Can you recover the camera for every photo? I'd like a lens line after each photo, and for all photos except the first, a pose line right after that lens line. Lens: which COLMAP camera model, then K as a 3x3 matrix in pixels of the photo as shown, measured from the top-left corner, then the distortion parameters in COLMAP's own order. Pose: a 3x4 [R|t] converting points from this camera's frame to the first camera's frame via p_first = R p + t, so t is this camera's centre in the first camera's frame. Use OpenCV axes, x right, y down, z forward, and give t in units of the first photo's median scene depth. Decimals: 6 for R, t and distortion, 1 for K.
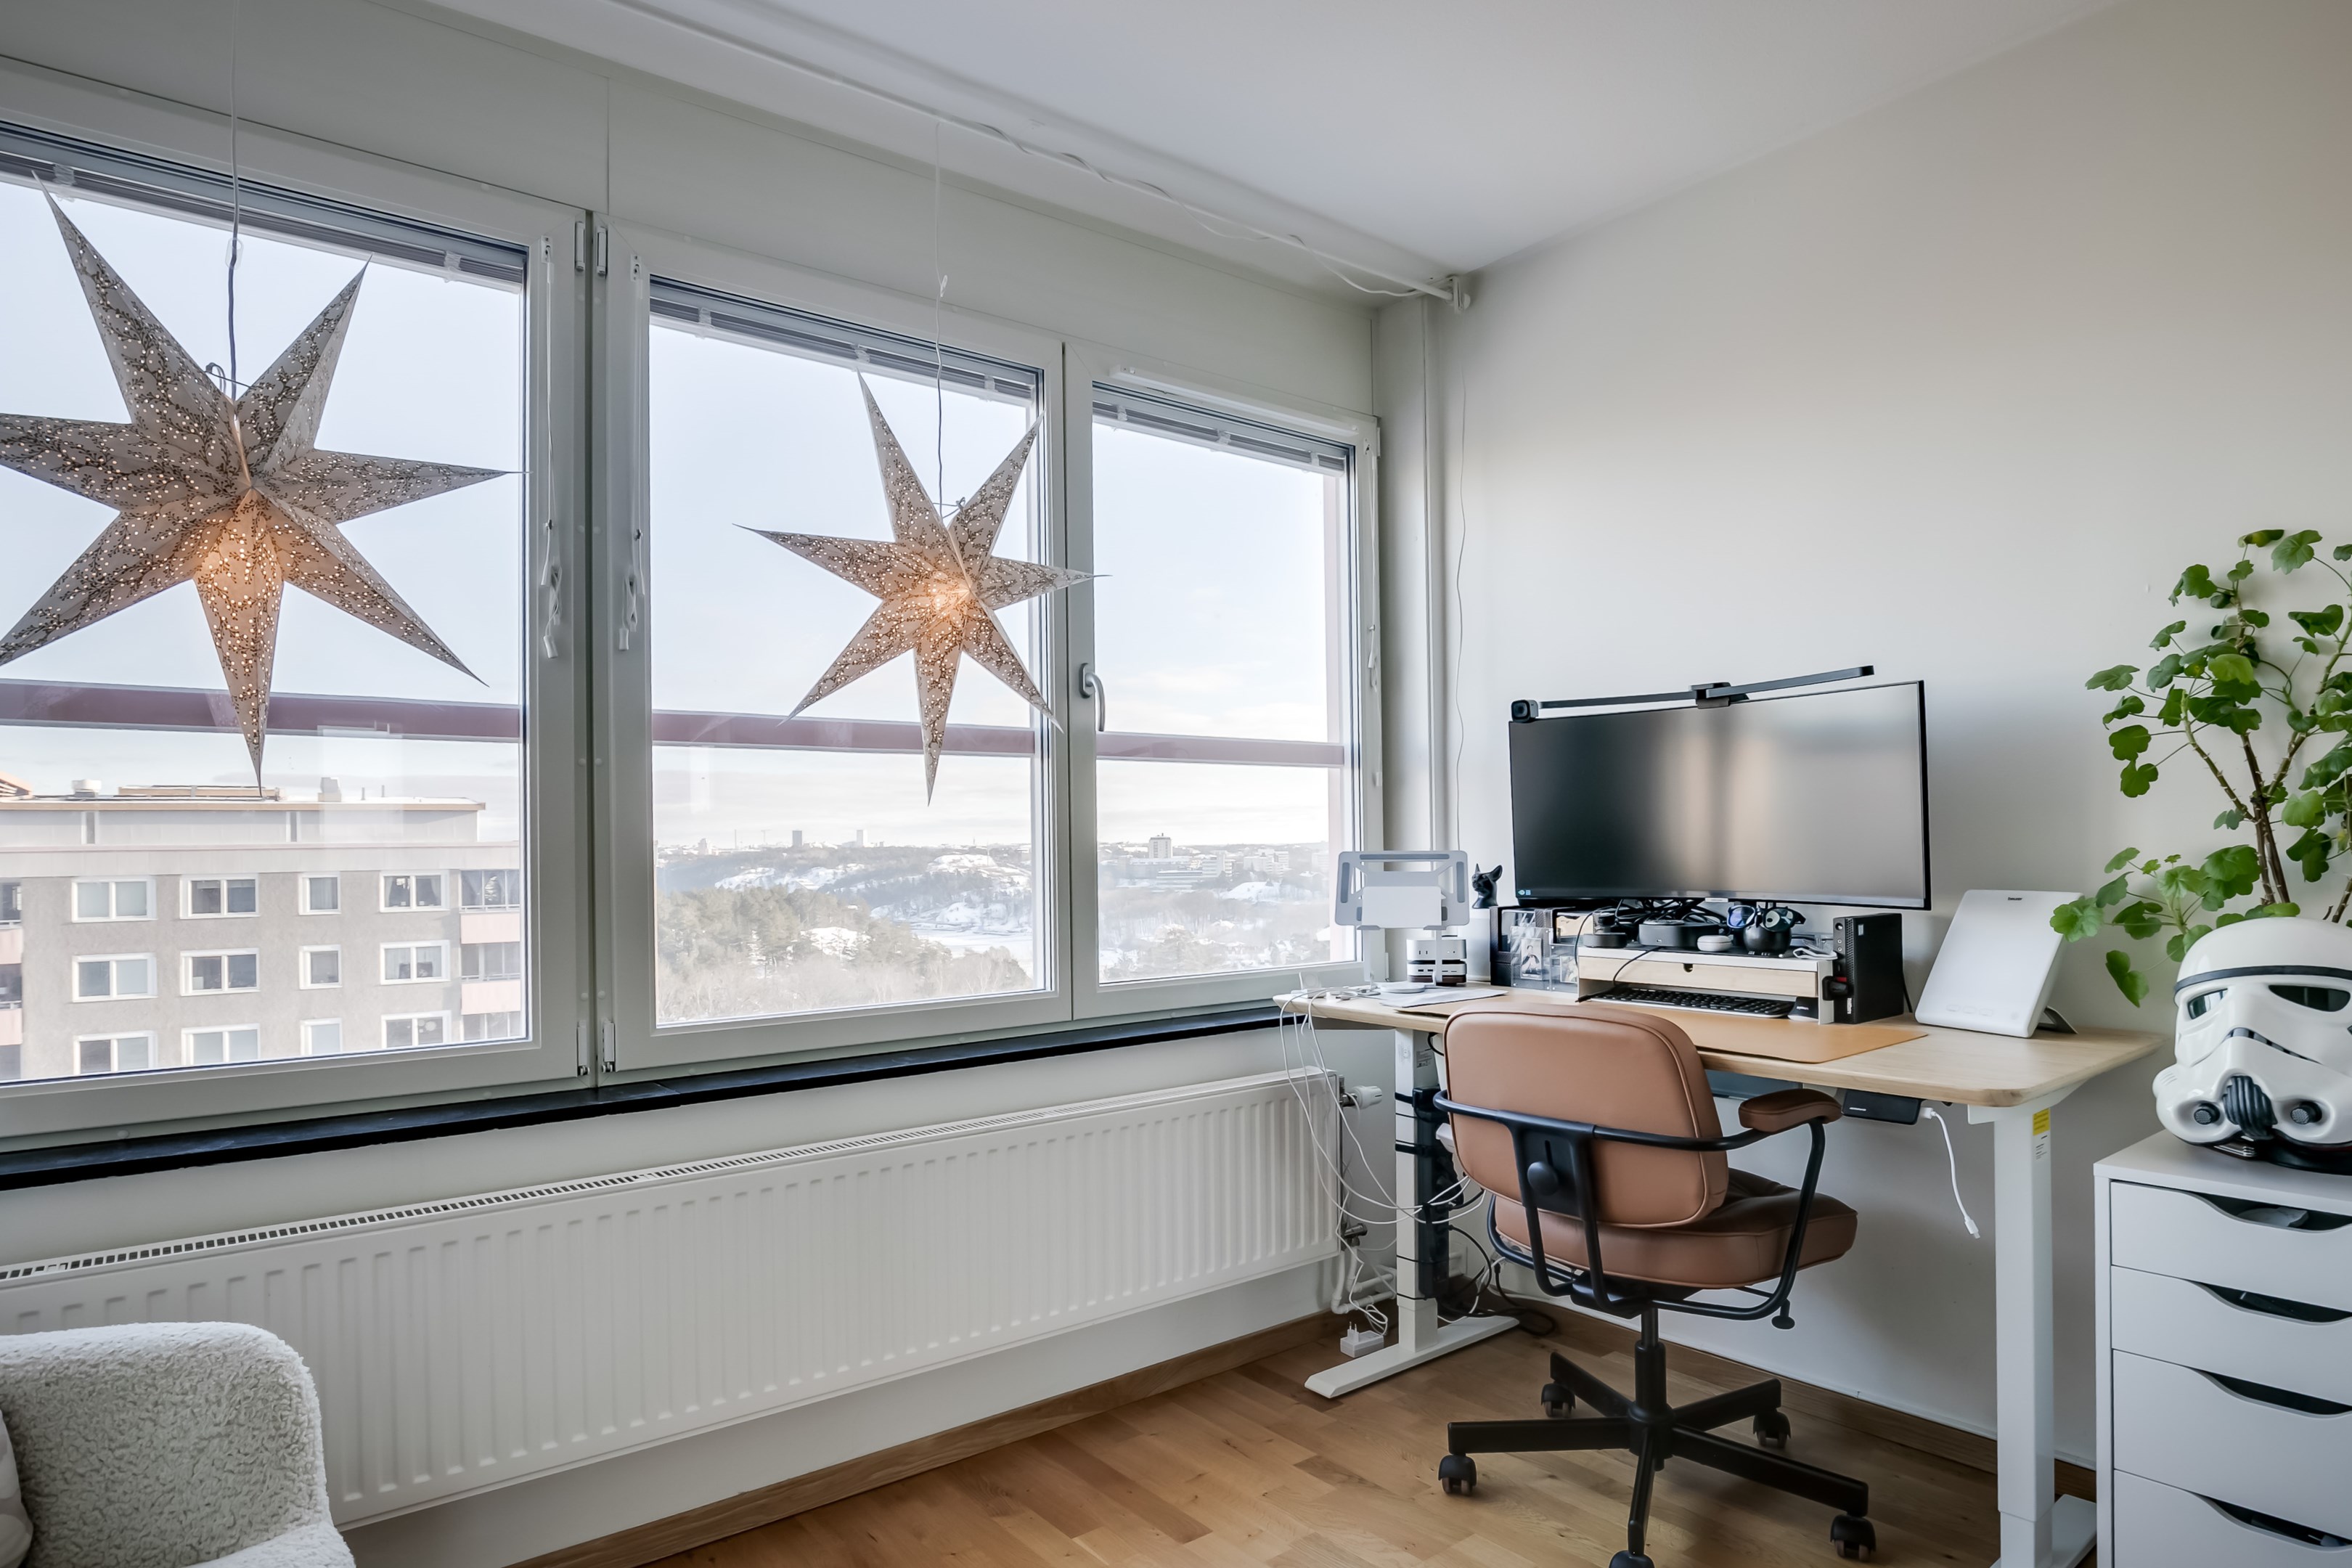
lens RADIAL K [[1350.3, 0, 1195.3], [0, 1350.3, 822.8], [0, 0, 1]] dist [-0.016601, -0.000011]
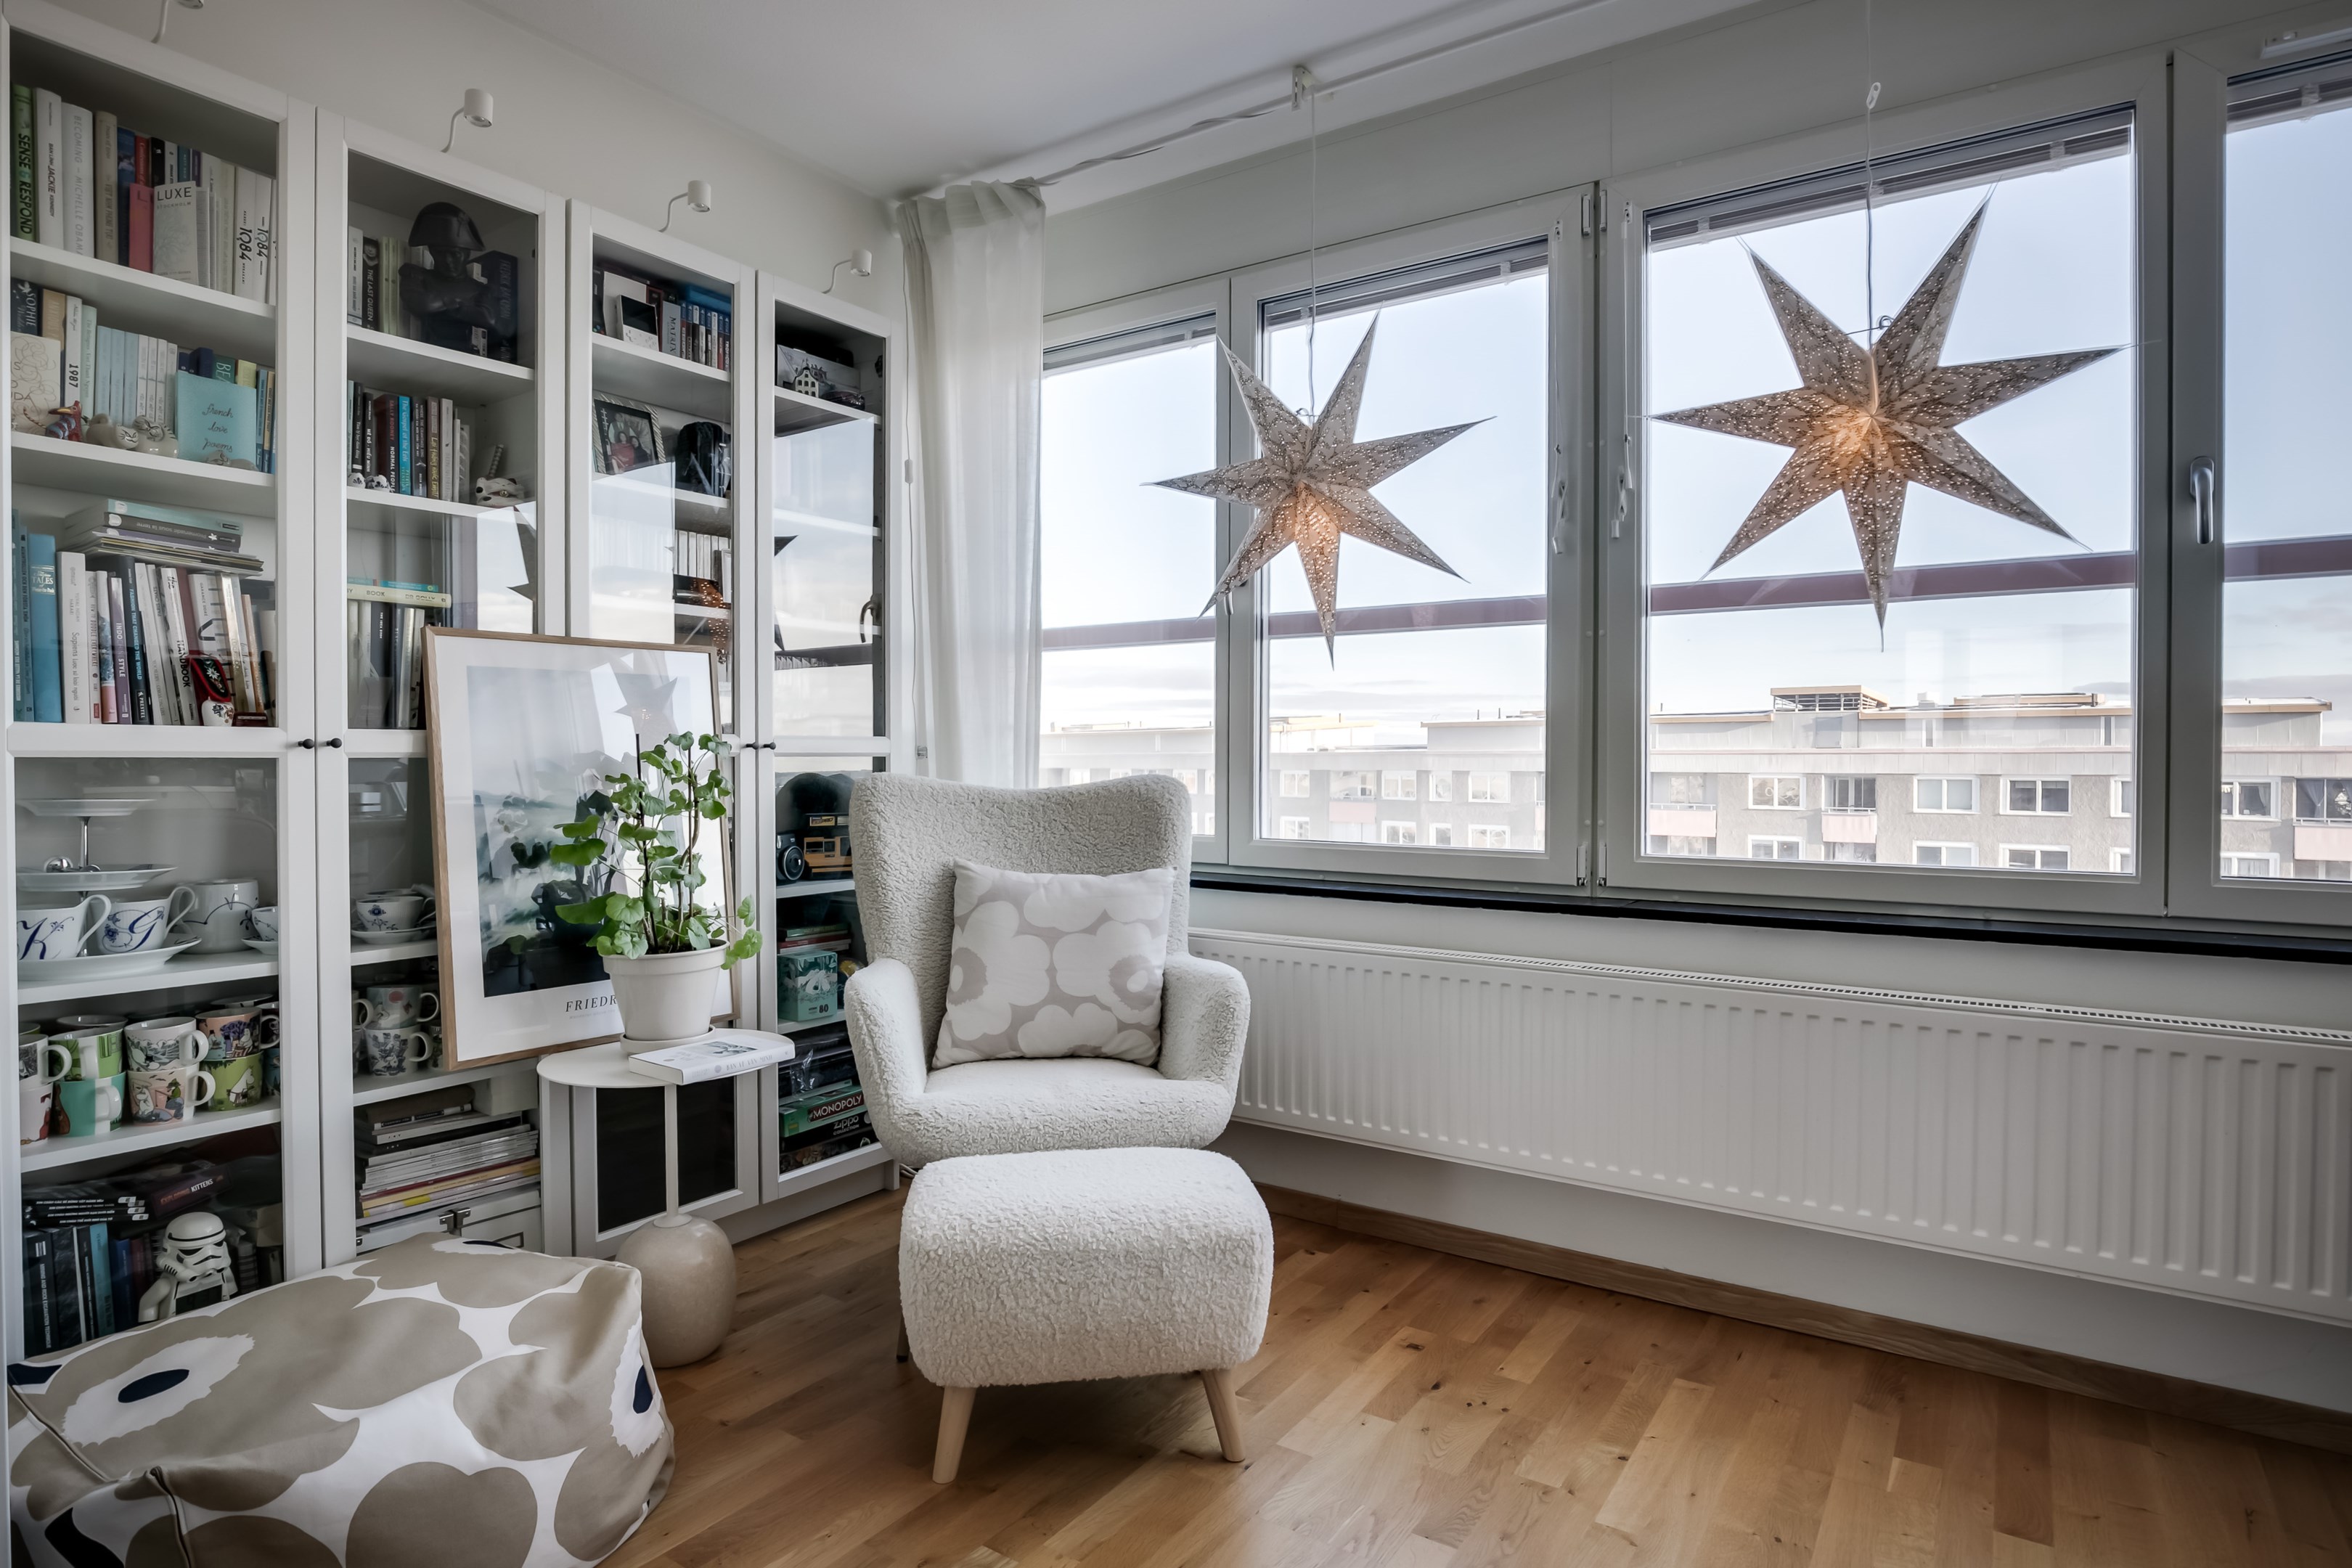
lens RADIAL K [[1261.6, 0, 1164.0], [0, 1261.6, 760.3], [0, 0, 1]] dist [-0.003858, -0.000922]
pose [[0.298639, 0.015494, -0.954240, 0.037334], [0.006409, 0.999813, 0.018239, 0.003283], [0.954345, -0.011563, 0.298484, 0.019368]]
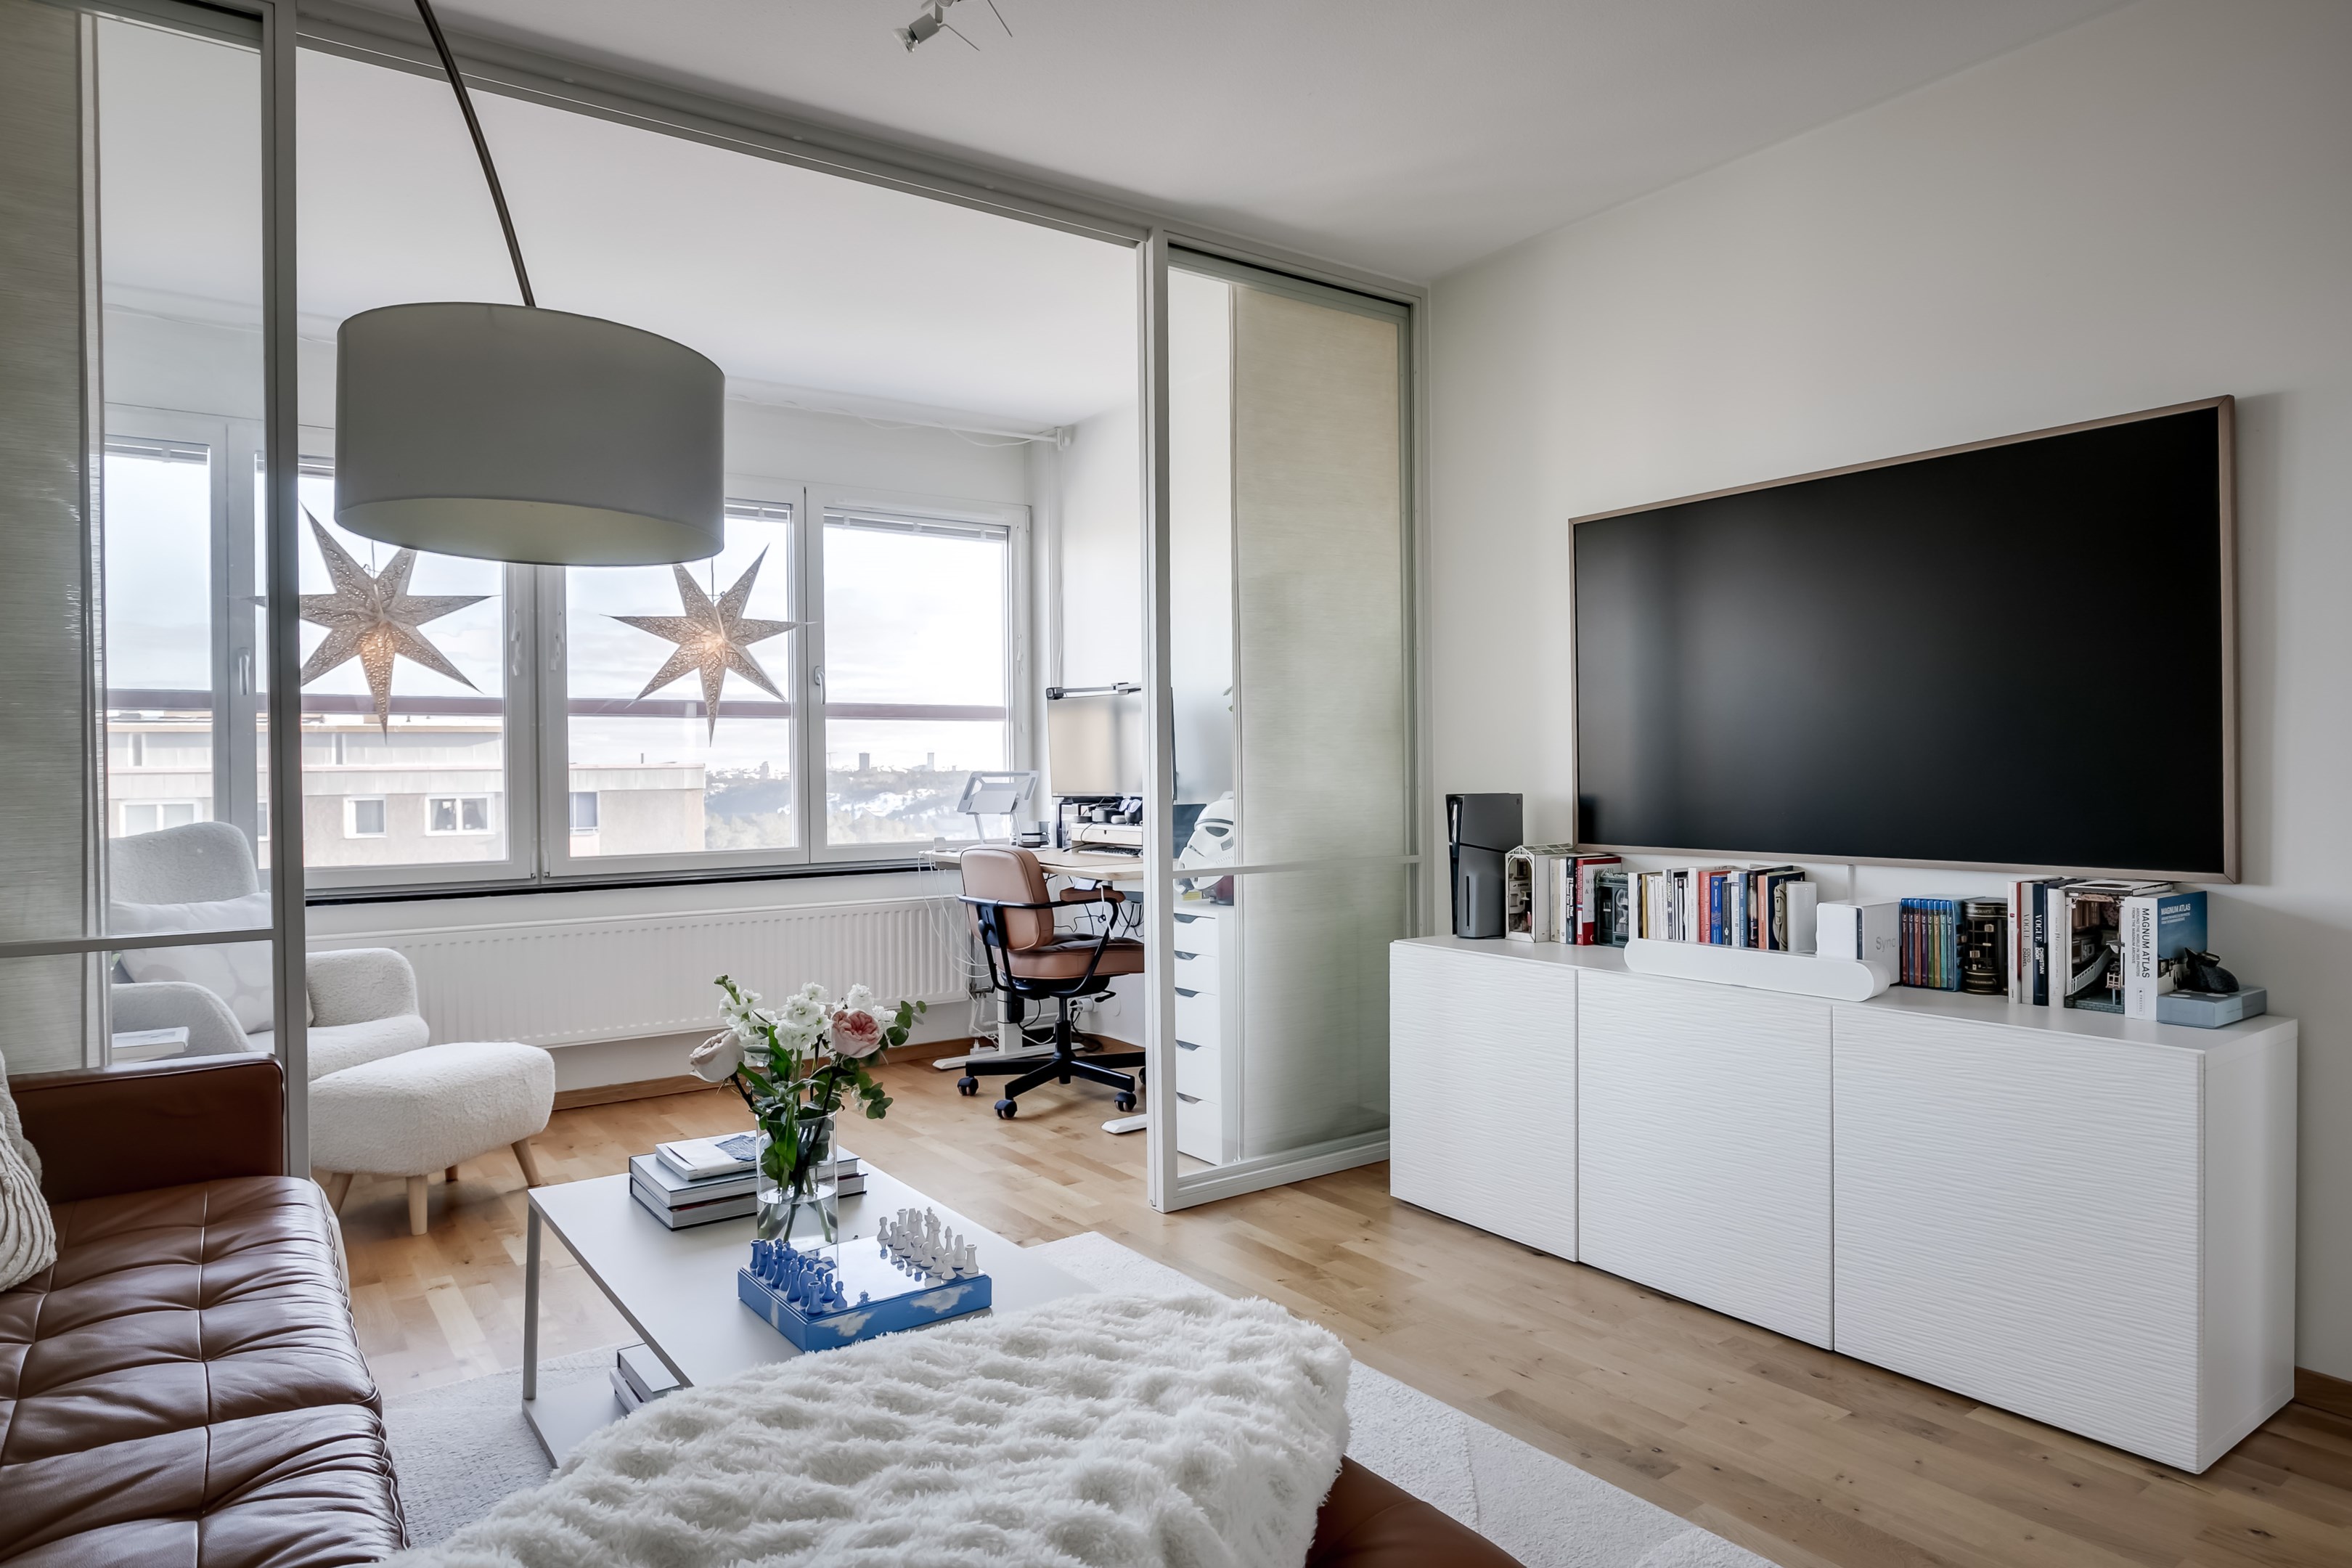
lens RADIAL K [[1519.1, 0, 1256.6], [0, 1519.1, 770.1], [0, 0, 1]] dist [-0.000811, -0.000231]
pose [[0.999009, 0.003213, -0.044385, 0.051772], [-0.002478, 0.999859, 0.016610, -0.001256], [0.044432, -0.016484, 0.998876, -0.087293]]
